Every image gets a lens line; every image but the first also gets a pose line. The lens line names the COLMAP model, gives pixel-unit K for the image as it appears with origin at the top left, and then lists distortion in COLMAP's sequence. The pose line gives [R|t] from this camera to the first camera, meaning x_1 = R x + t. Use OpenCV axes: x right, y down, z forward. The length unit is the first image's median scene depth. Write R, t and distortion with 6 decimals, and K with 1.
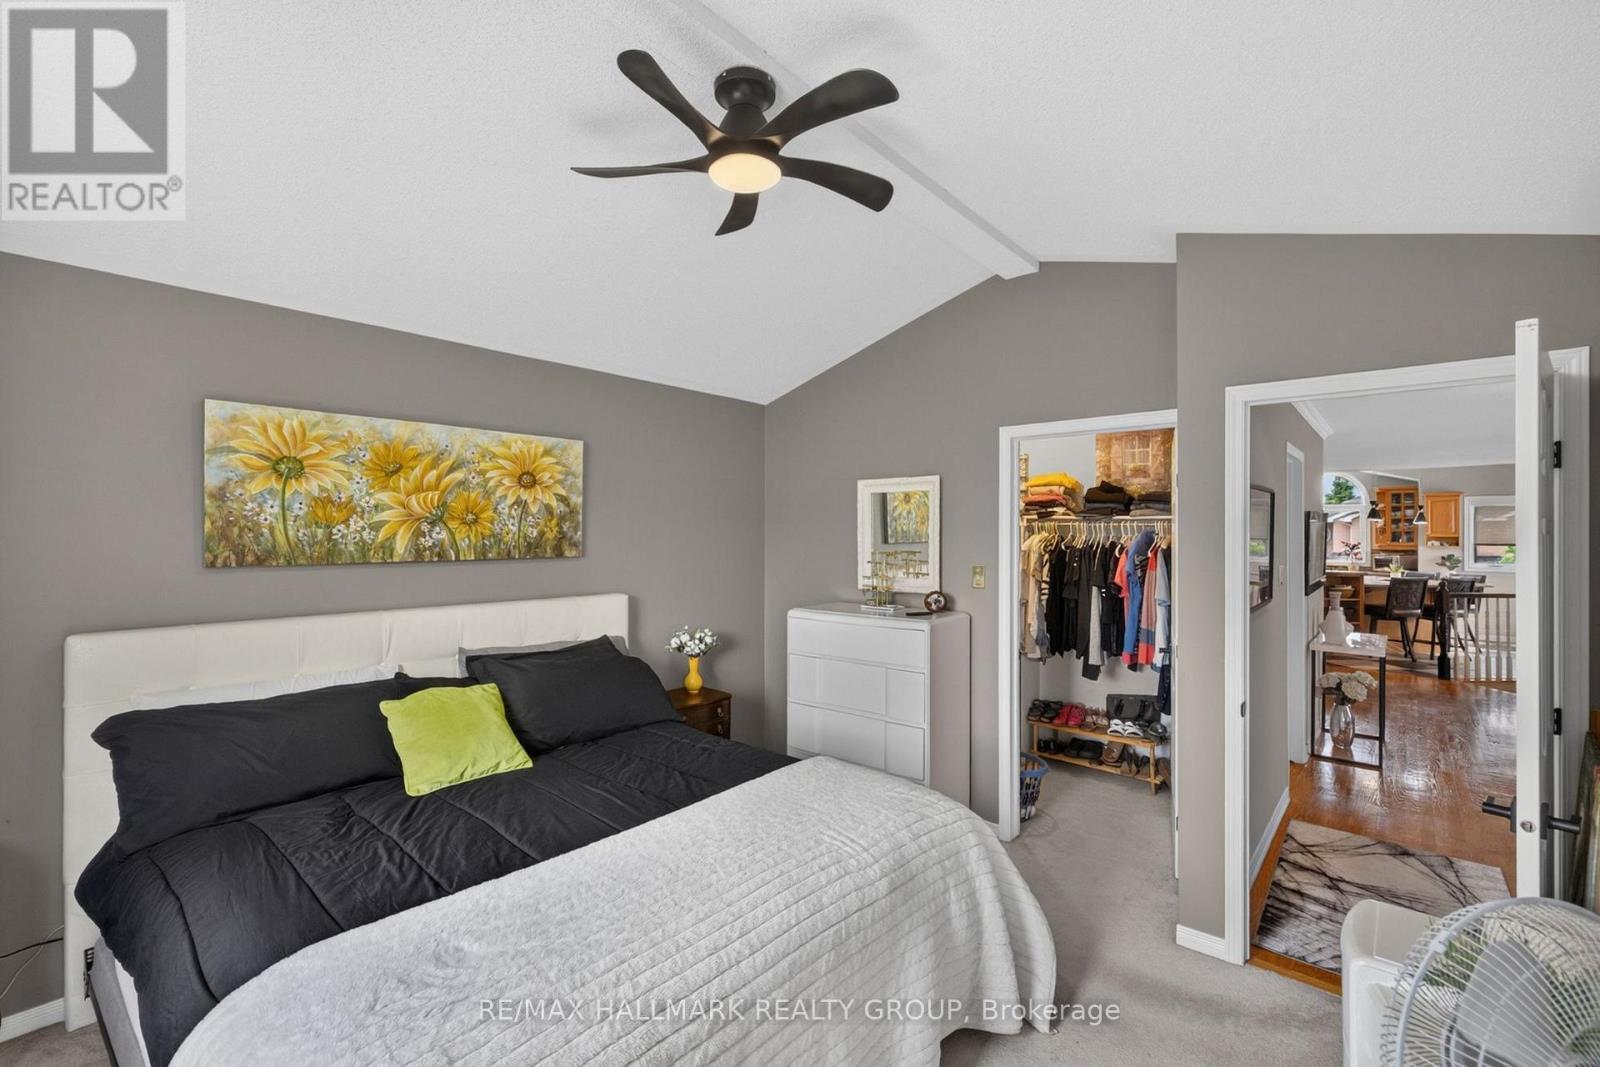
lens RADIAL K [[681.9, 0, 794.0], [0, 681.9, 527.1], [0, 0, 1]] dist [0.002141, 0.000218]
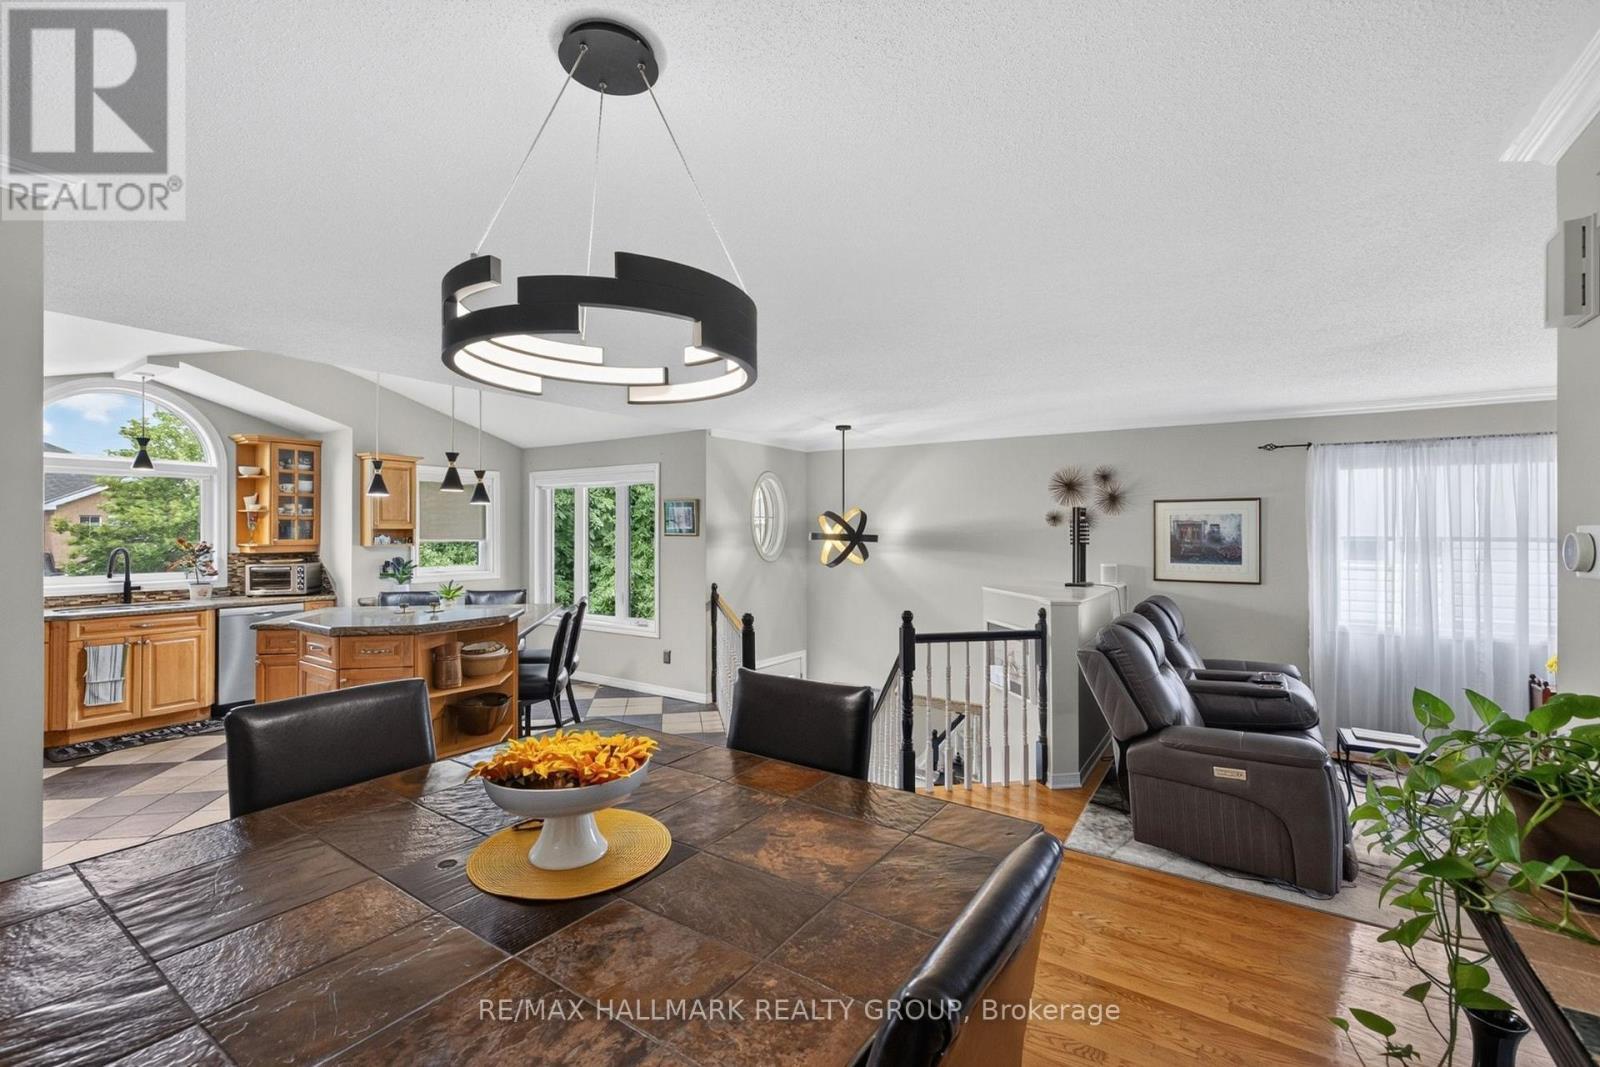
lens RADIAL K [[681.9, 0, 794.0], [0, 681.9, 527.1], [0, 0, 1]] dist [0.002141, 0.000218]
pose [[-0.148972, 0.001380, 0.988840, 0.305681], [-0.011840, 0.999925, -0.003179, 0.010412], [-0.988771, -0.012181, -0.148944, 0.739774]]
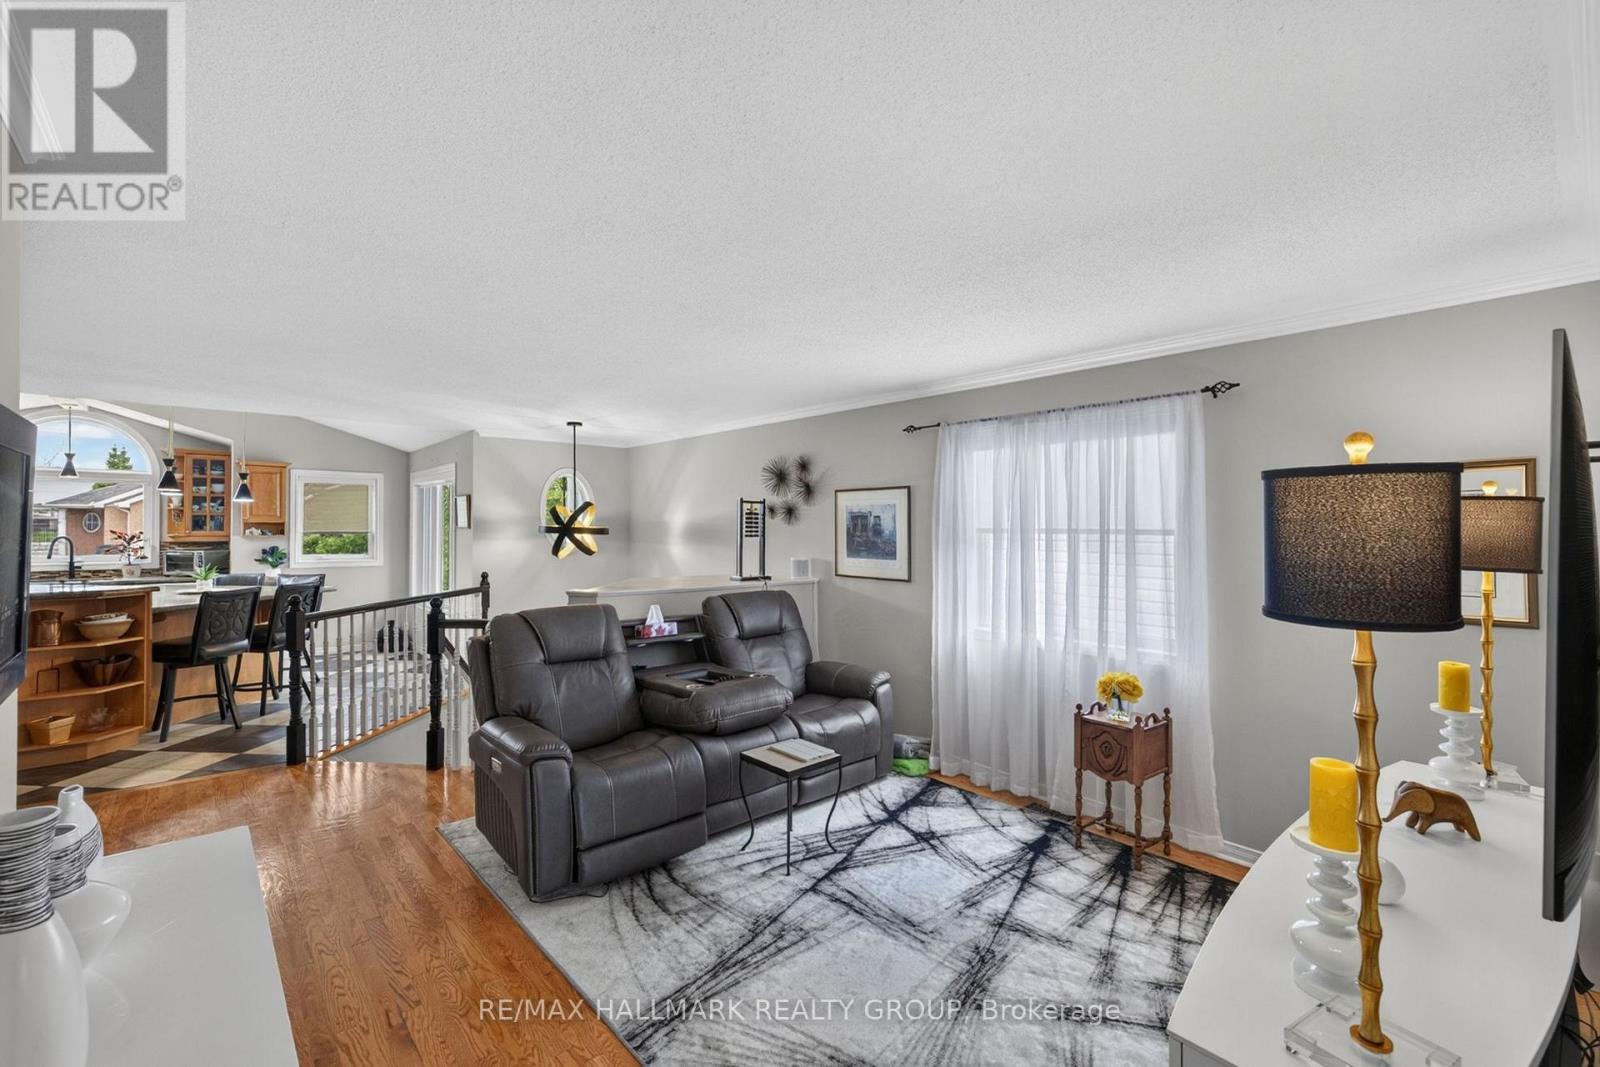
lens RADIAL K [[681.9, 0, 794.0], [0, 681.9, 527.1], [0, 0, 1]] dist [0.002141, 0.000218]
pose [[0.115036, -0.003496, 0.993355, 0.295068], [-0.011277, 0.999925, 0.004825, 0.009244], [-0.993297, -0.011757, 0.114988, 0.359310]]
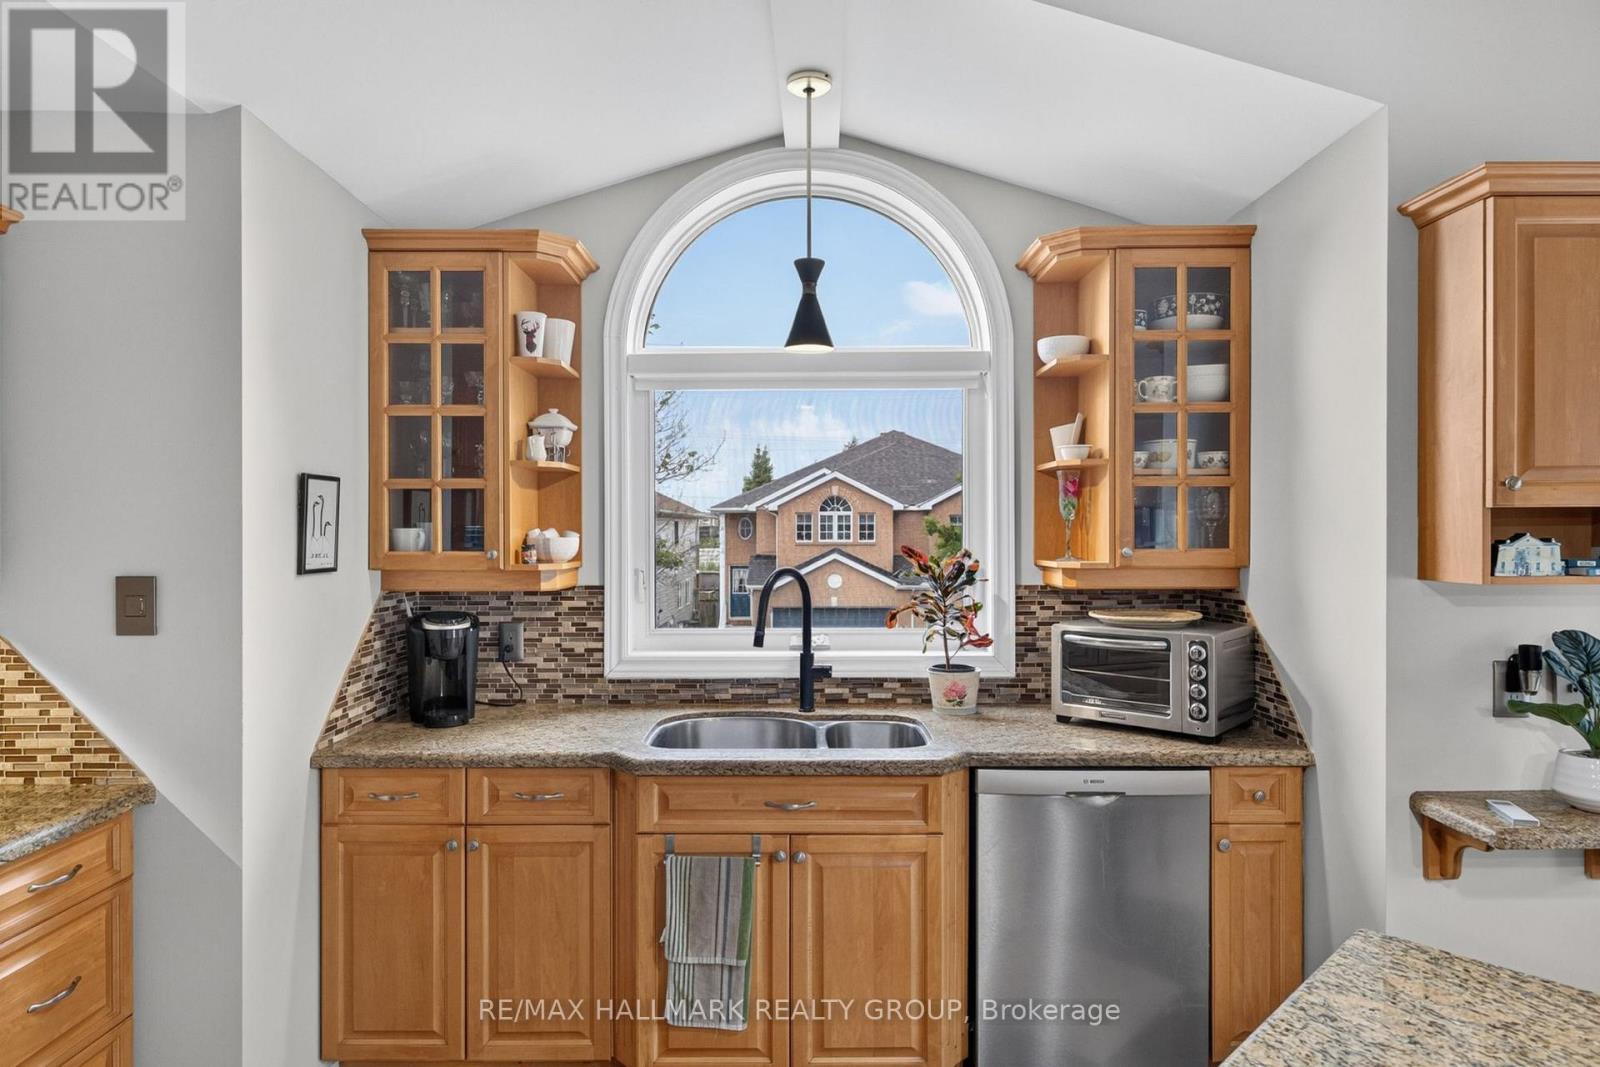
lens RADIAL K [[914.9, 0, 803.1], [0, 914.9, 543.5], [0, 0, 1]] dist [0.003958, 0.000806]
pose [[0.745092, -0.012875, 0.666837, 0.716064], [-0.002499, 0.999753, 0.022095, 0.017583], [-0.666957, -0.018130, 0.744876, 0.963437]]
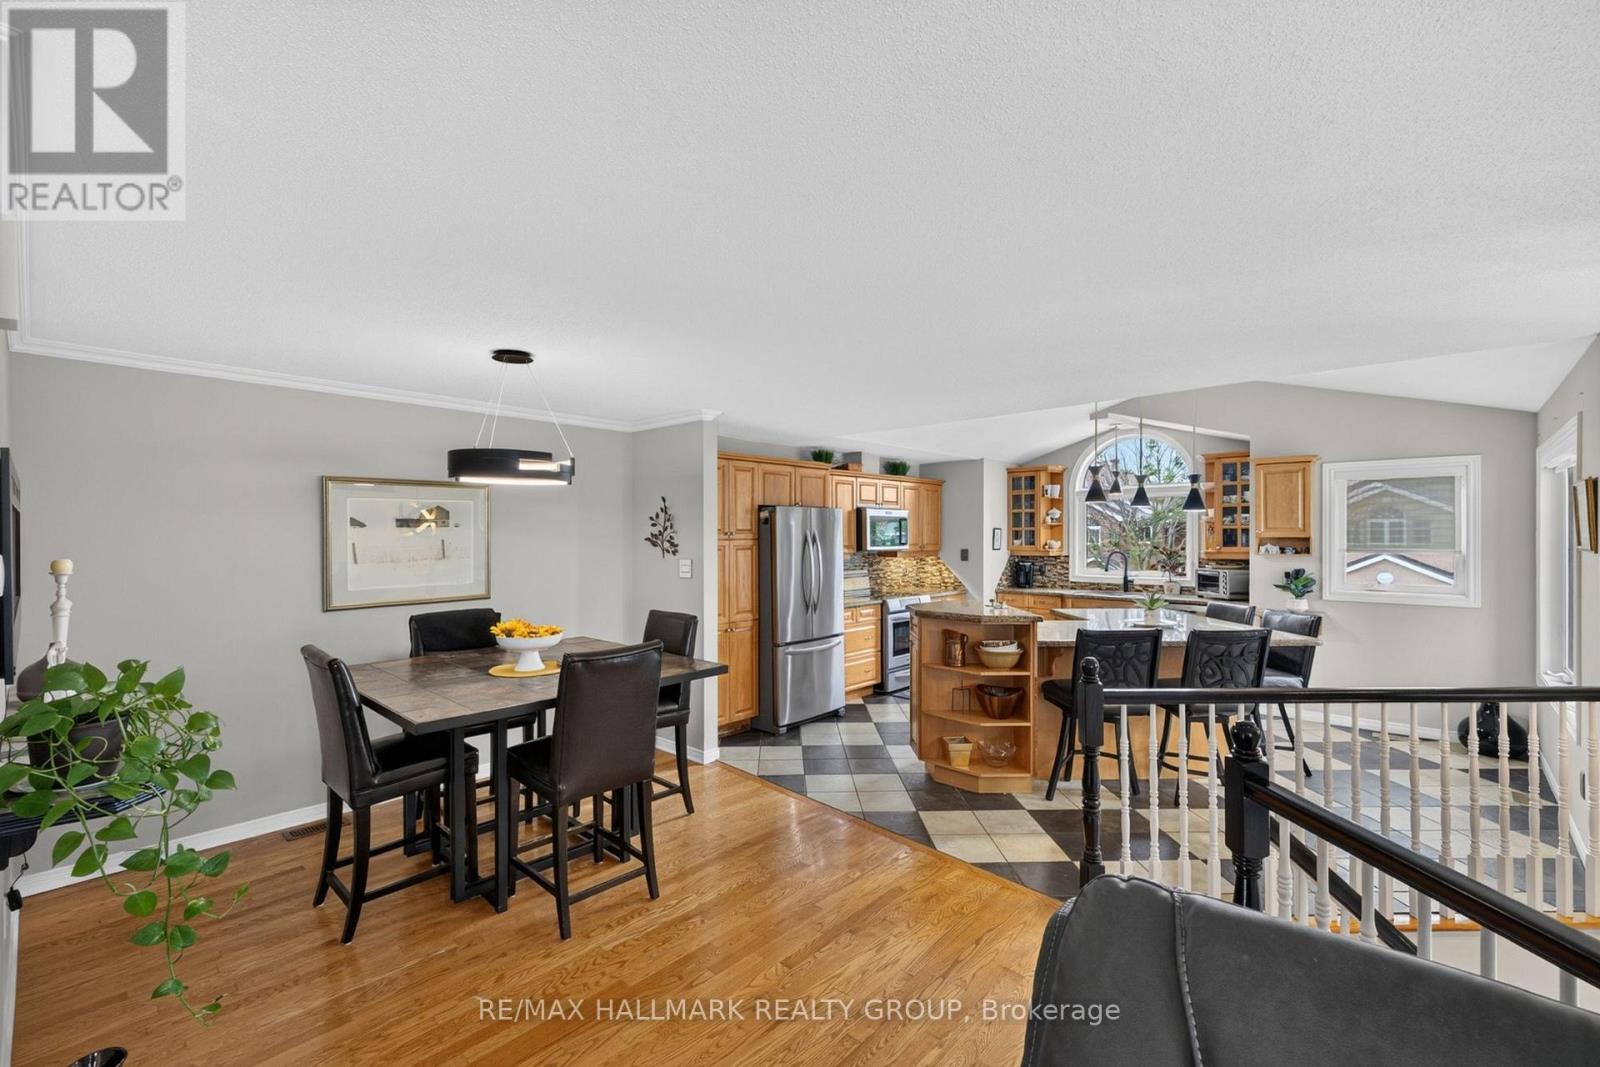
lens RADIAL K [[681.9, 0, 794.0], [0, 681.9, 527.1], [0, 0, 1]] dist [0.002141, 0.000218]
pose [[0.999805, -0.004503, -0.019203, 0.565150], [0.004461, 0.999988, -0.002226, 0.005400], [0.019213, 0.002139, 0.999813, 0.443275]]
